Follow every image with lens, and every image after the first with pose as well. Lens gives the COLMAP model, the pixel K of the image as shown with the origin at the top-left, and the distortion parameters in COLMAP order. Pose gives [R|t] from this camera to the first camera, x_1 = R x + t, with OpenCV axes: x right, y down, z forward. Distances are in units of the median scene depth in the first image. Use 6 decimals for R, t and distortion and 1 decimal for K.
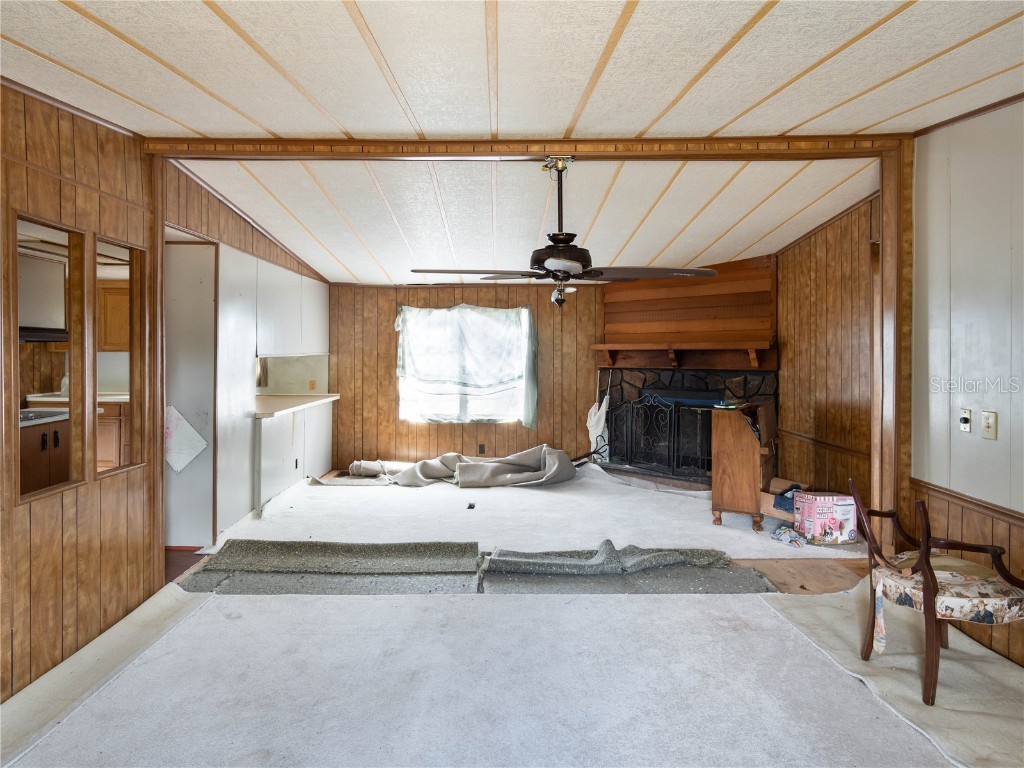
lens RADIAL K [[620.5, 0, 509.5], [0, 620.5, 382.0], [0, 0, 1]] dist [0.003308, -0.000979]
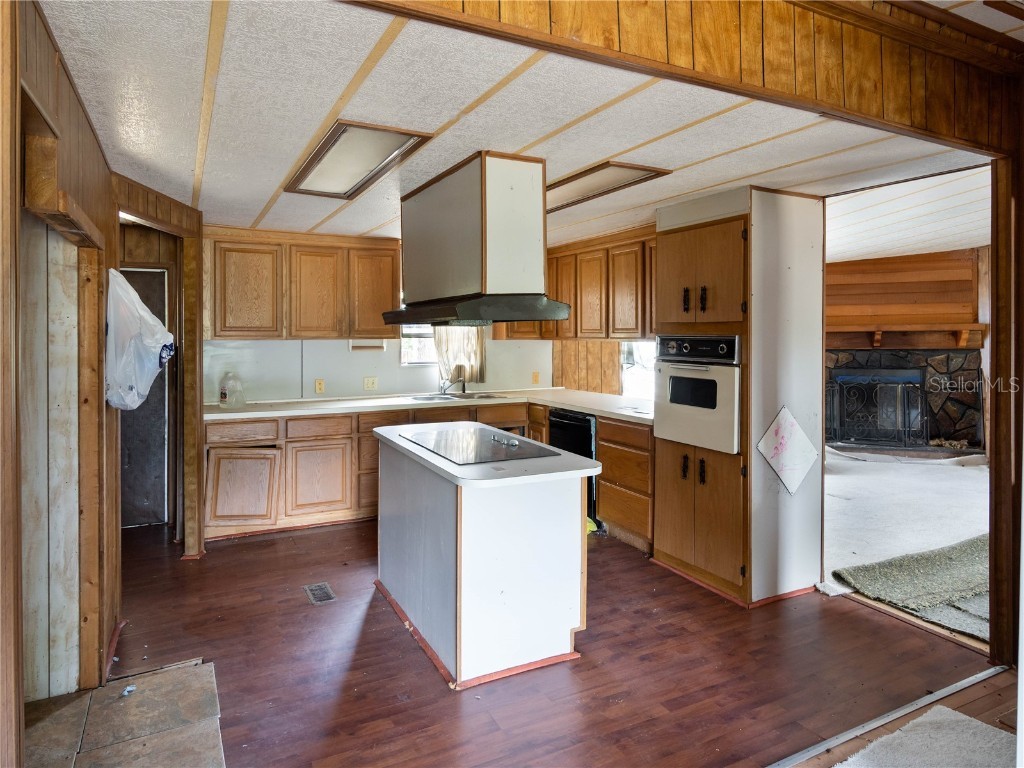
lens RADIAL K [[620.5, 0, 509.5], [0, 620.5, 382.0], [0, 0, 1]] dist [0.003308, -0.000979]
pose [[0.893974, -0.040349, 0.446298, -0.779943], [0.030694, 0.999113, 0.028845, -0.014976], [-0.447066, -0.012088, 0.894419, 0.316156]]
